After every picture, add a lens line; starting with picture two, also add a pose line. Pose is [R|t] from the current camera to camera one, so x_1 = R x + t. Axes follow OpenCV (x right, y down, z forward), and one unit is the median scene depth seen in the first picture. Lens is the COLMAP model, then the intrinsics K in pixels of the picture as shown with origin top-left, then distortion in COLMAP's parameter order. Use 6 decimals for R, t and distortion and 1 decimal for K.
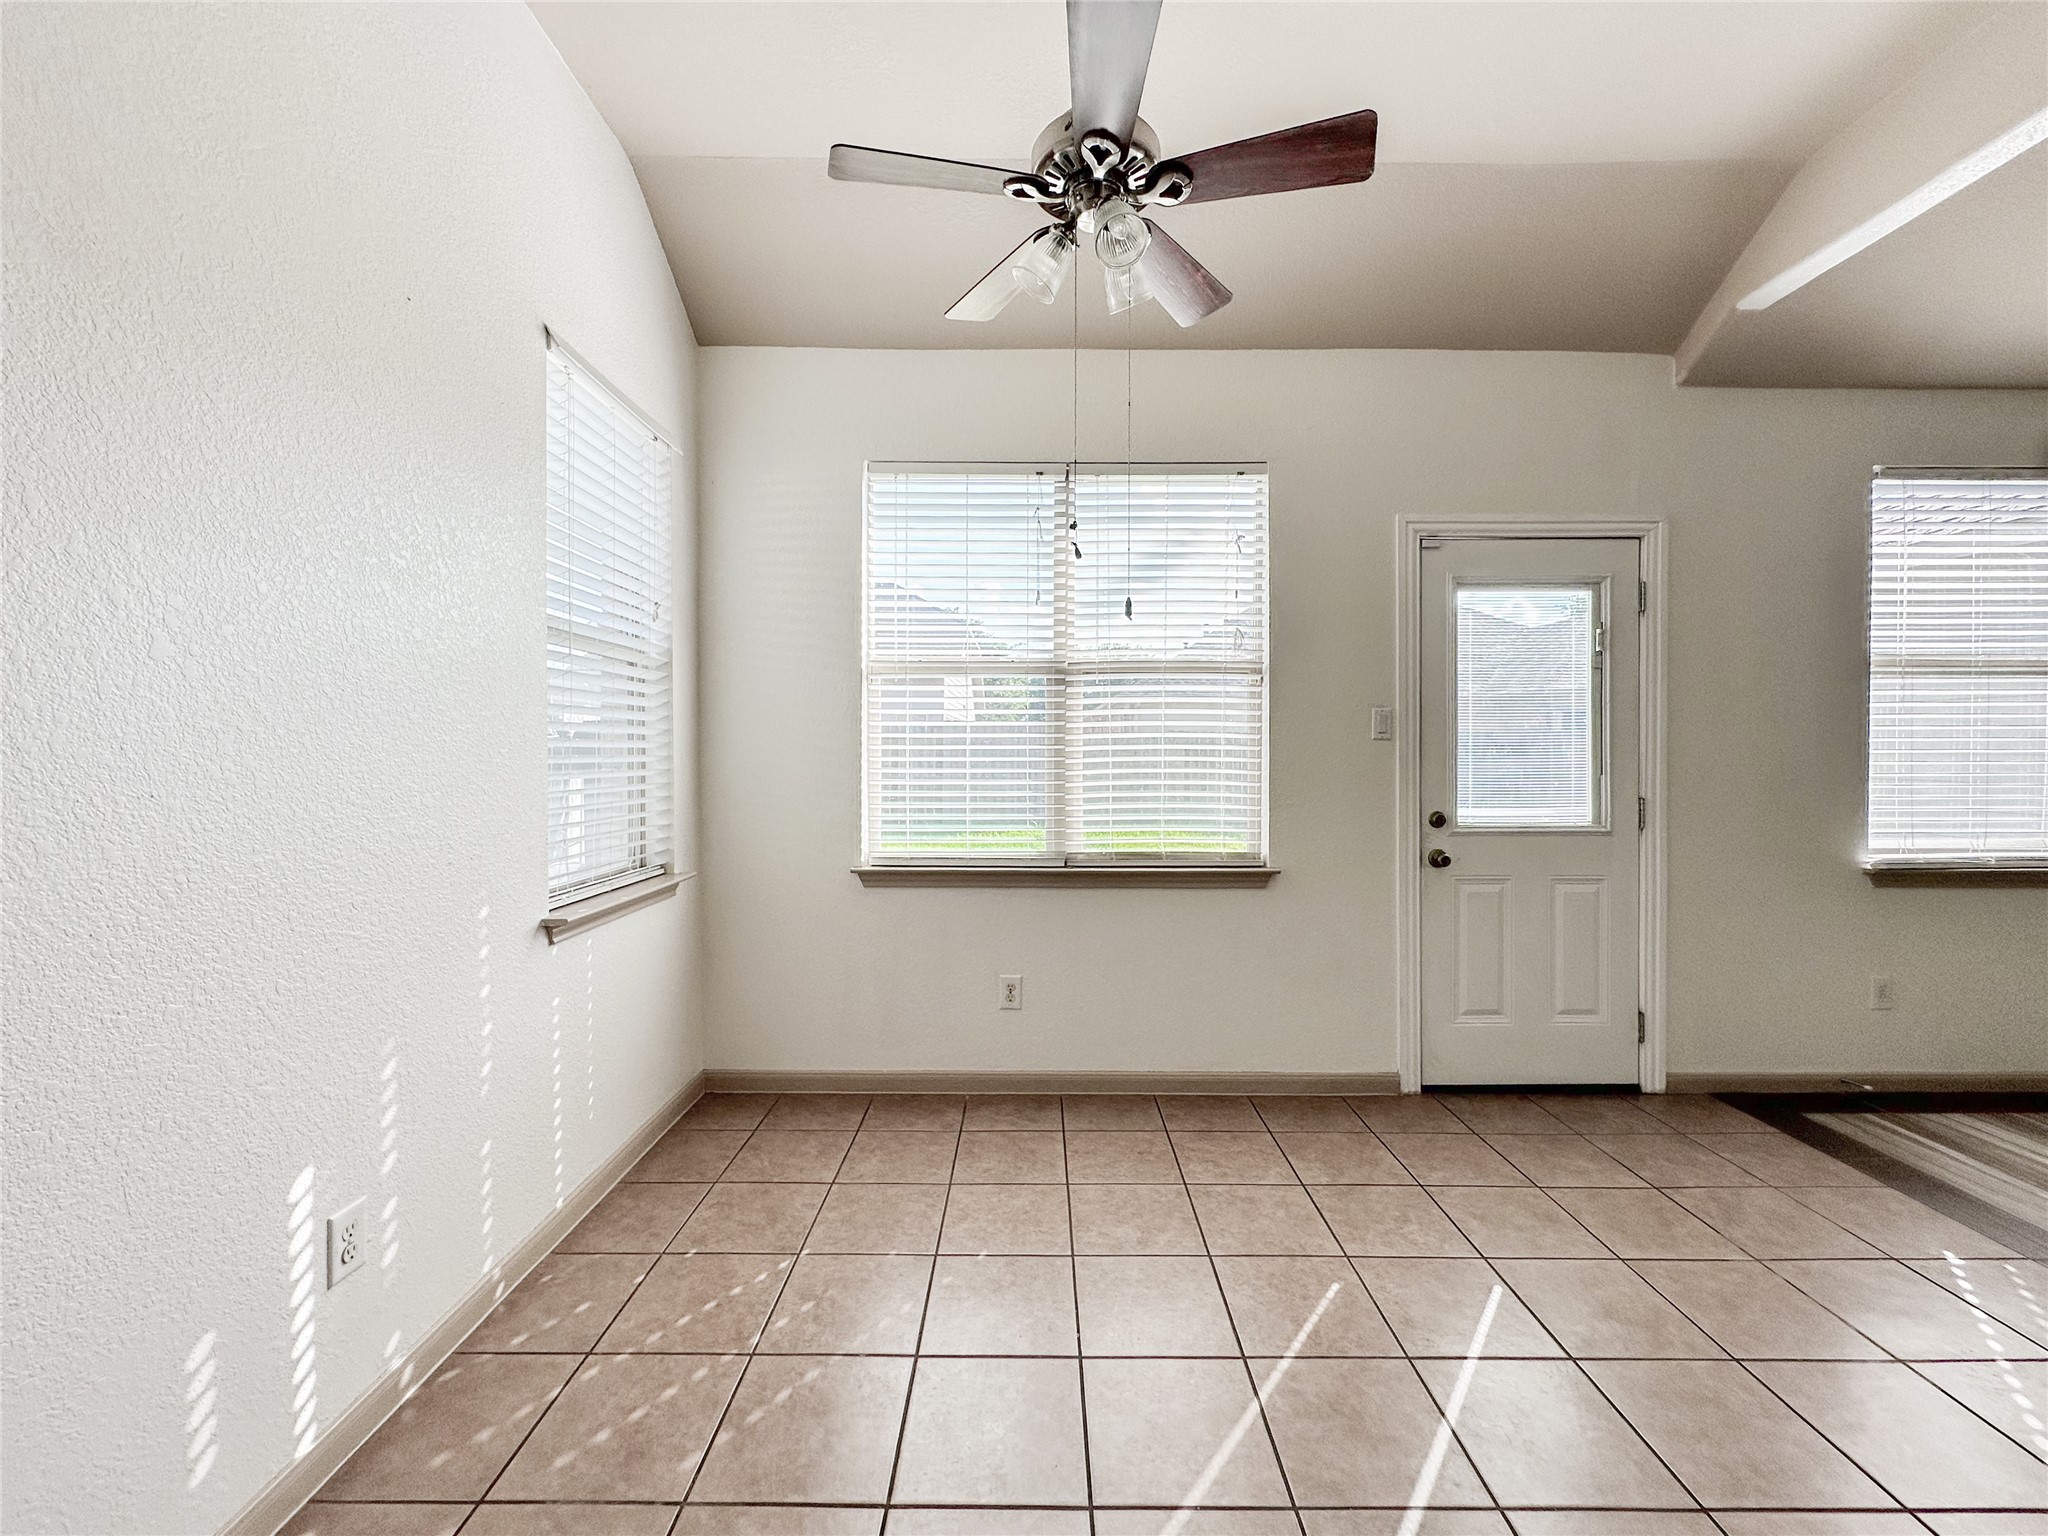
lens RADIAL K [[835.5, 0, 1037.8], [0, 835.5, 765.7], [0, 0, 1]] dist [-0.001345, -0.000059]
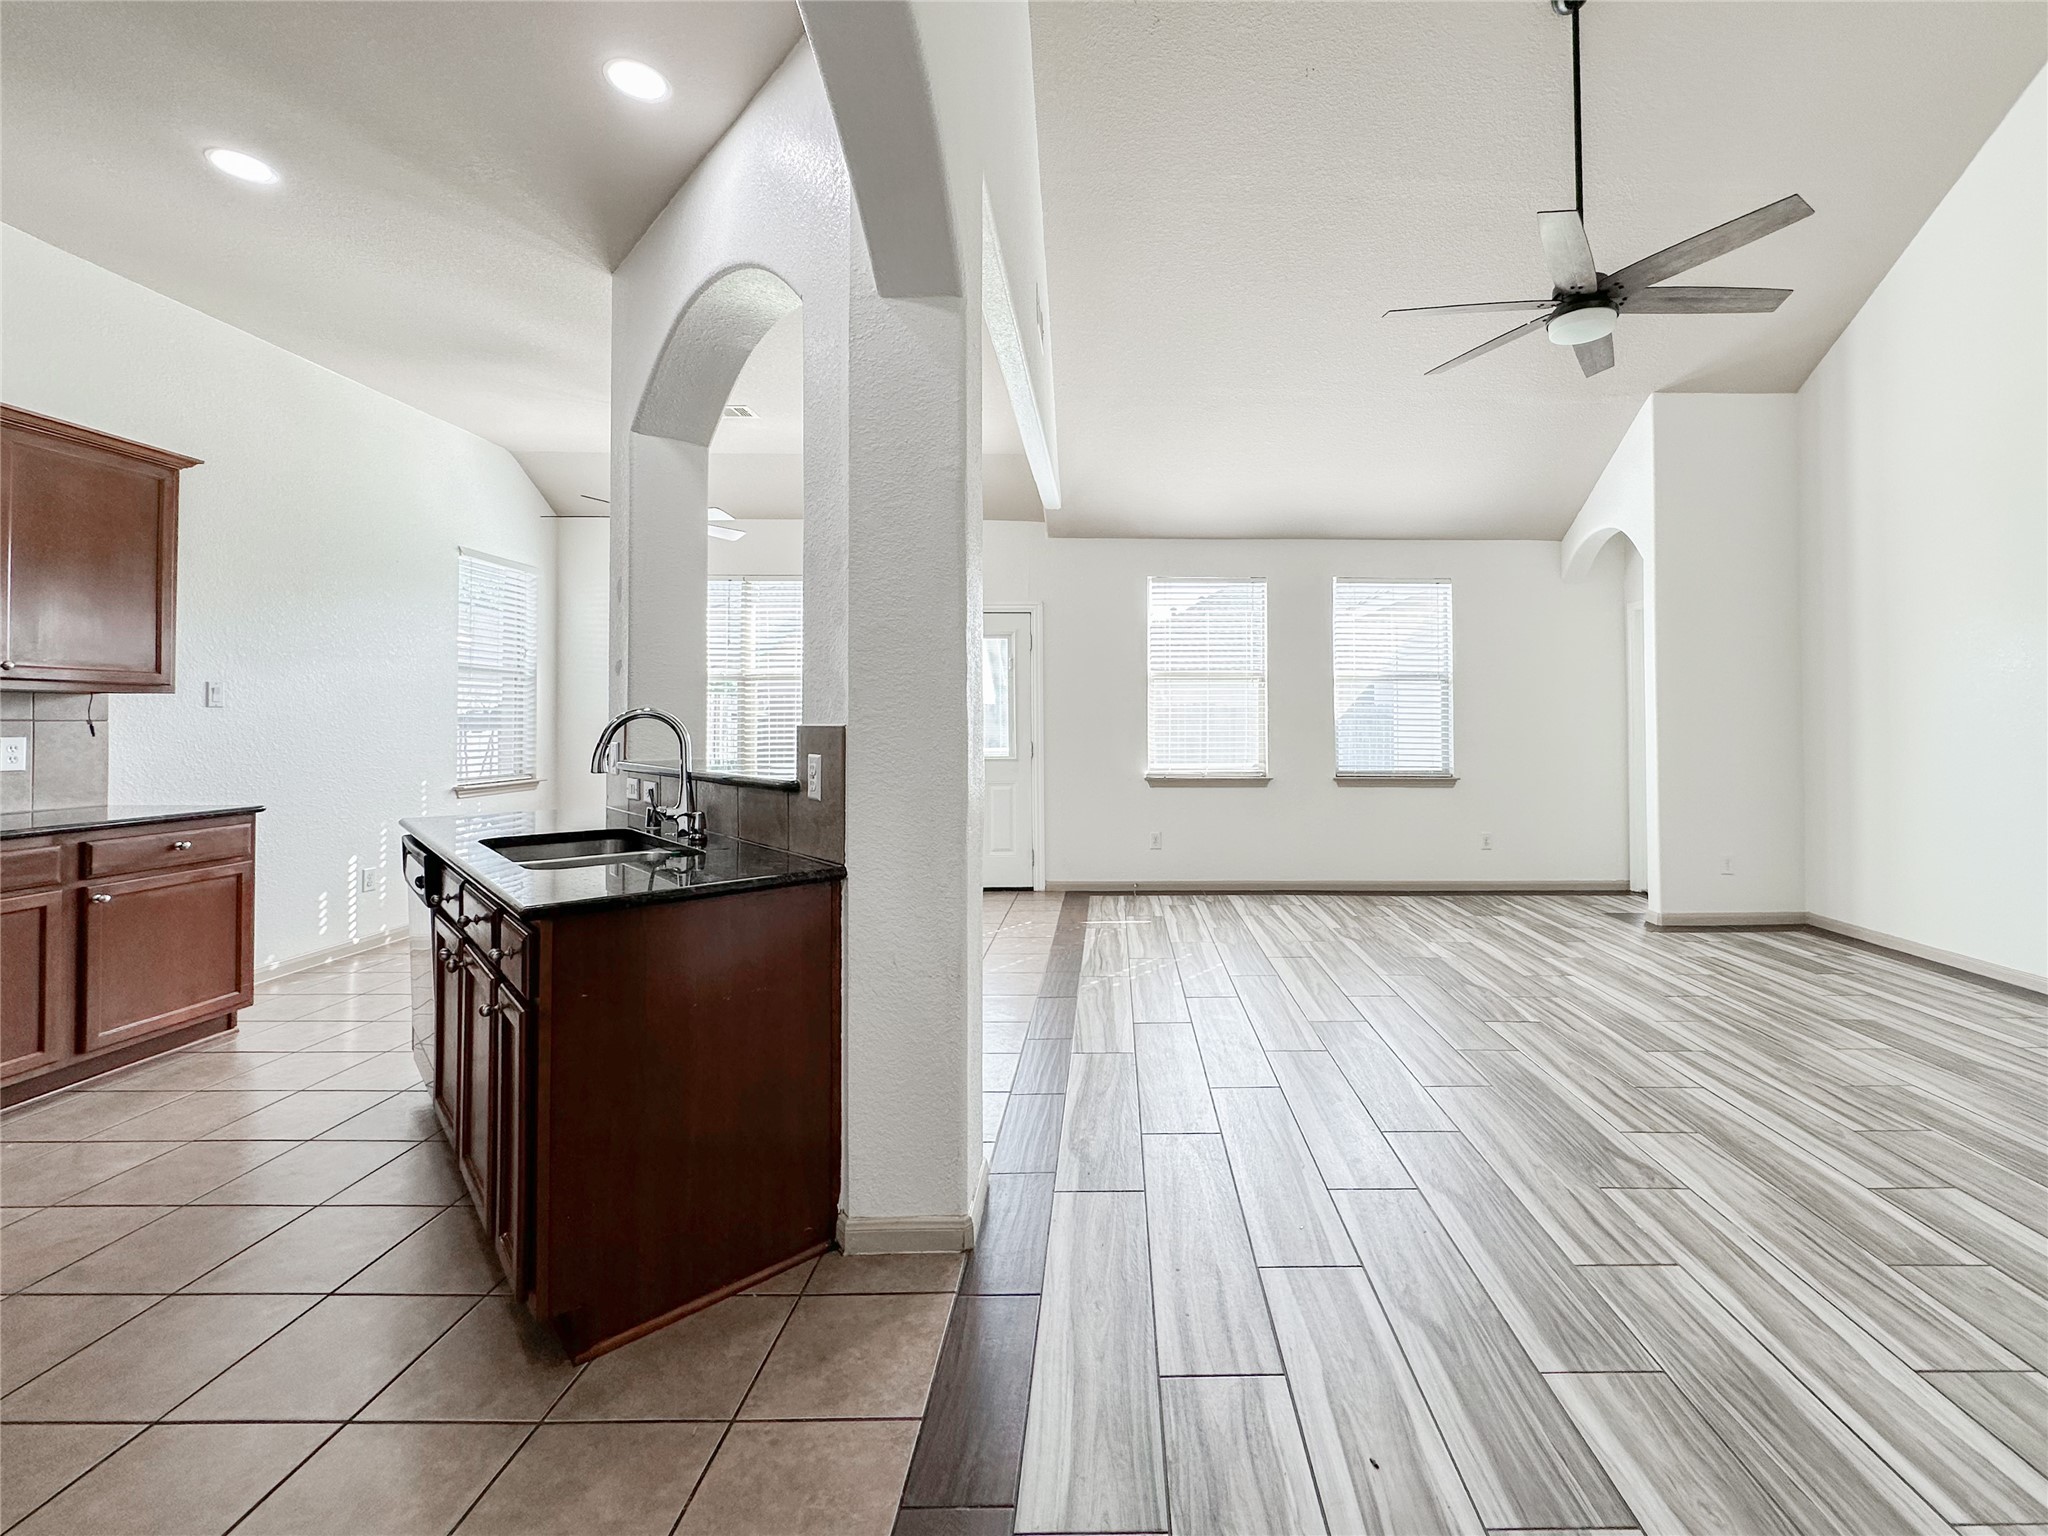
lens RADIAL K [[841.0, 0, 1126.0], [0, 841.0, 711.5], [0, 0, 1]] dist [-0.003147, -0.000366]
pose [[0.999393, 0.001070, 0.034829, 0.888488], [-0.000005, 0.999533, -0.030556, 0.027161], [-0.034845, 0.030538, 0.998926, -1.025872]]
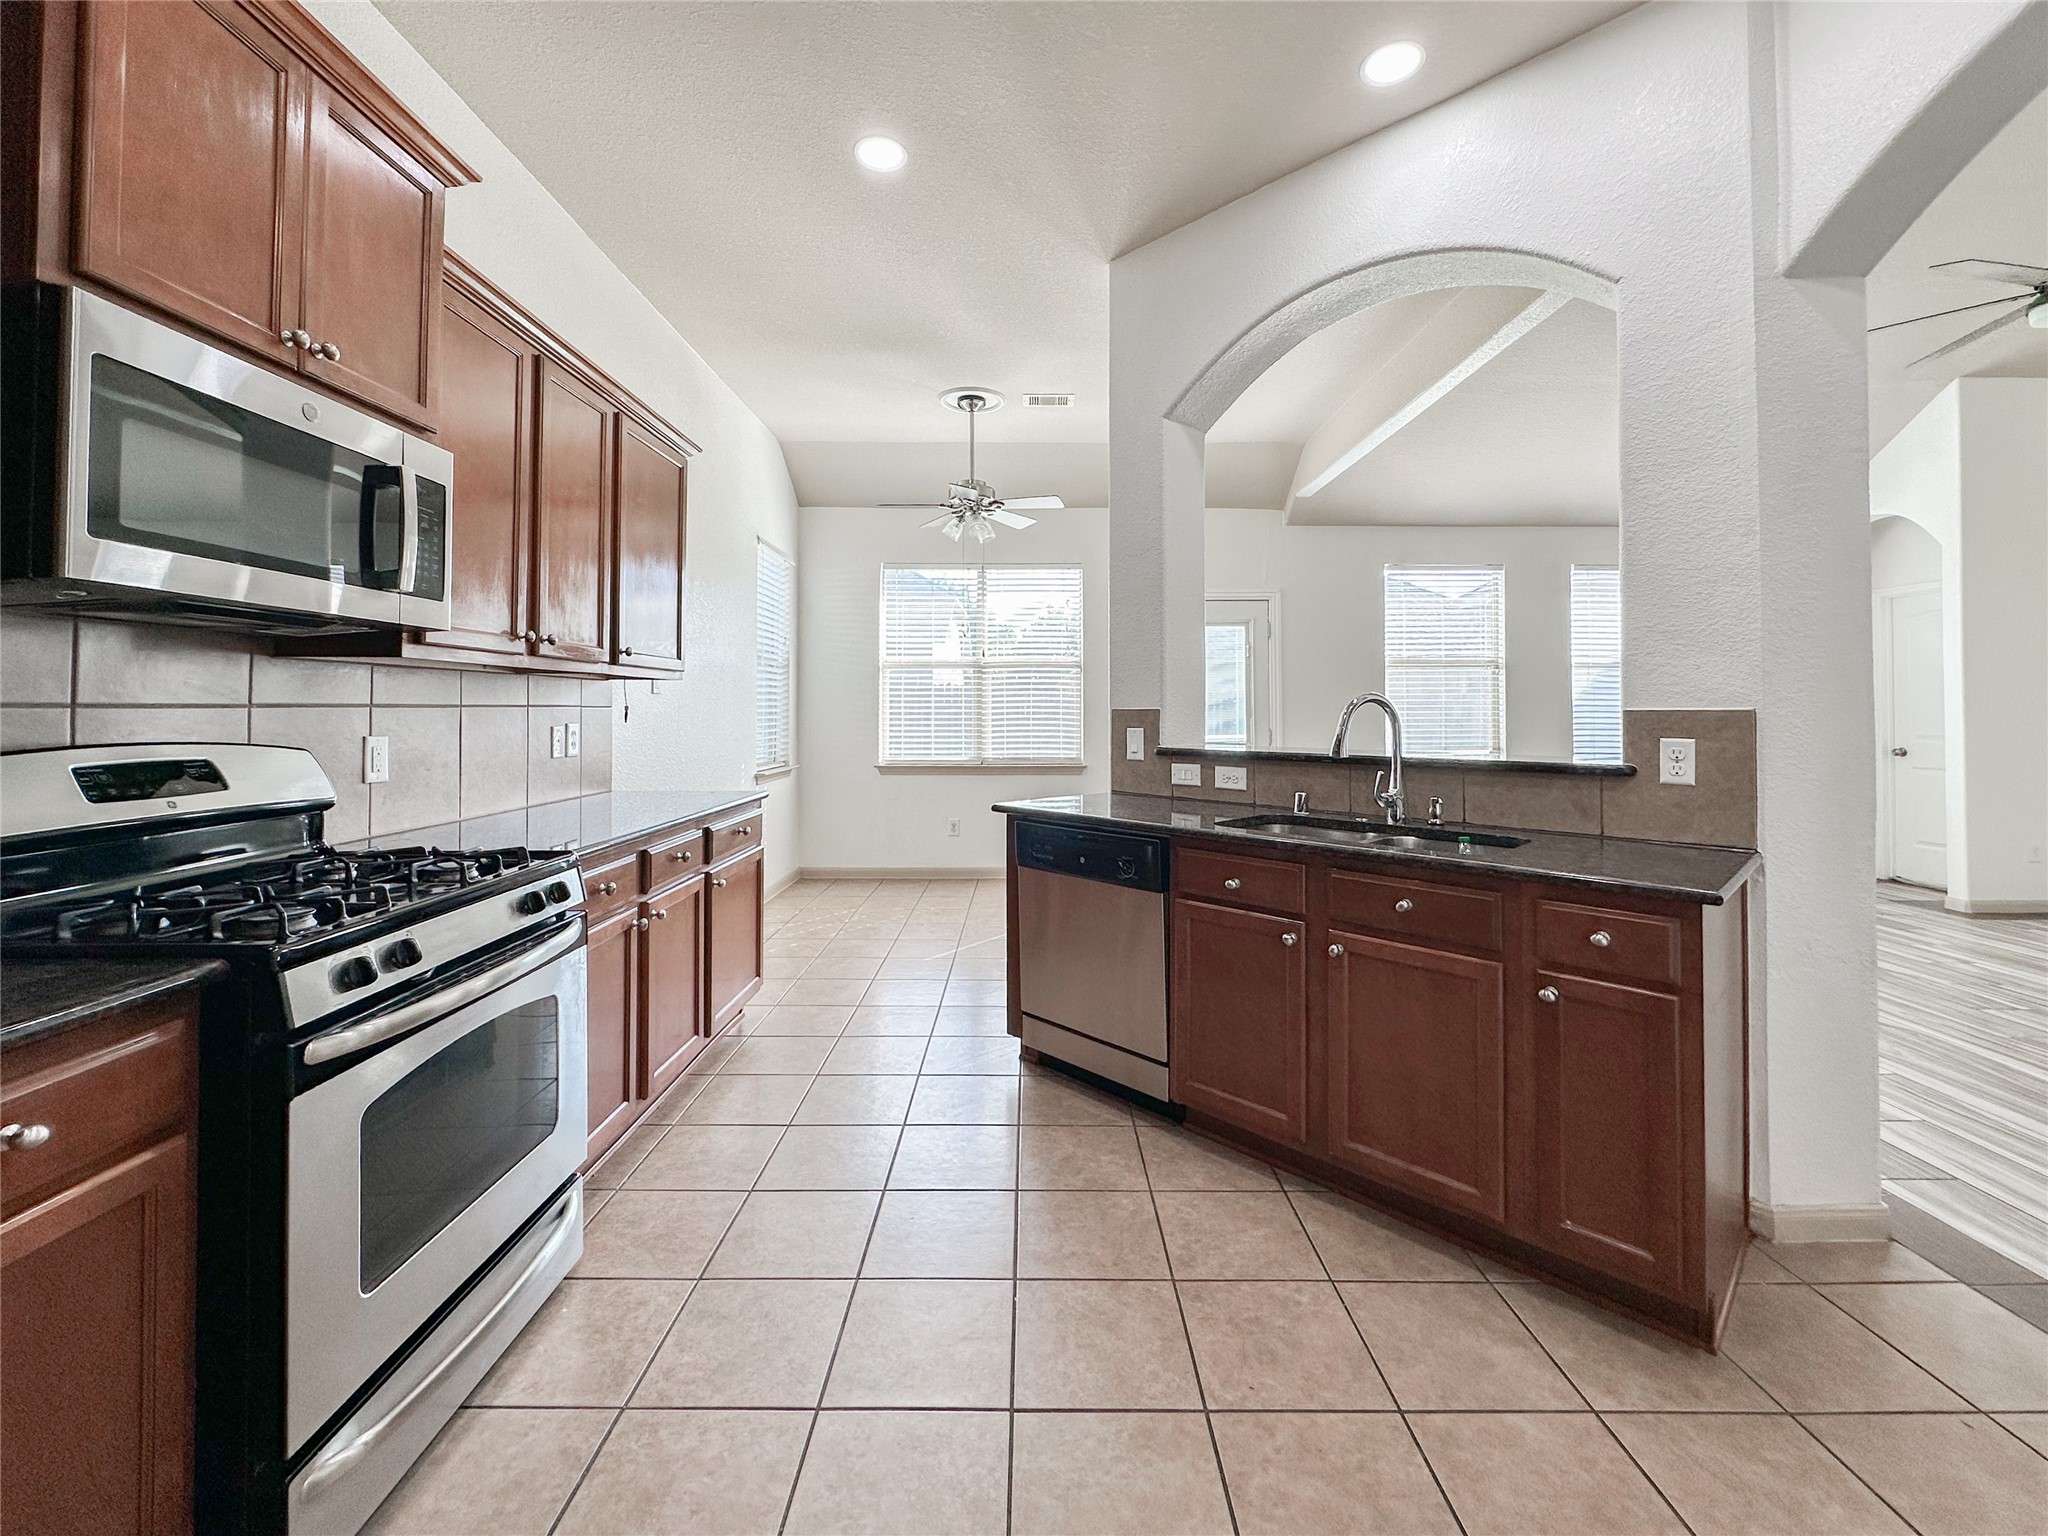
lens RADIAL K [[840.7, 0, 1052.7], [0, 840.7, 698.3], [0, 0, 1]] dist [0.001030, 0.000284]
pose [[0.999716, 0.000647, 0.023832, 0.154884], [0.000167, 0.999418, -0.034111, 0.031751], [-0.023840, 0.034106, 0.999134, -1.002437]]
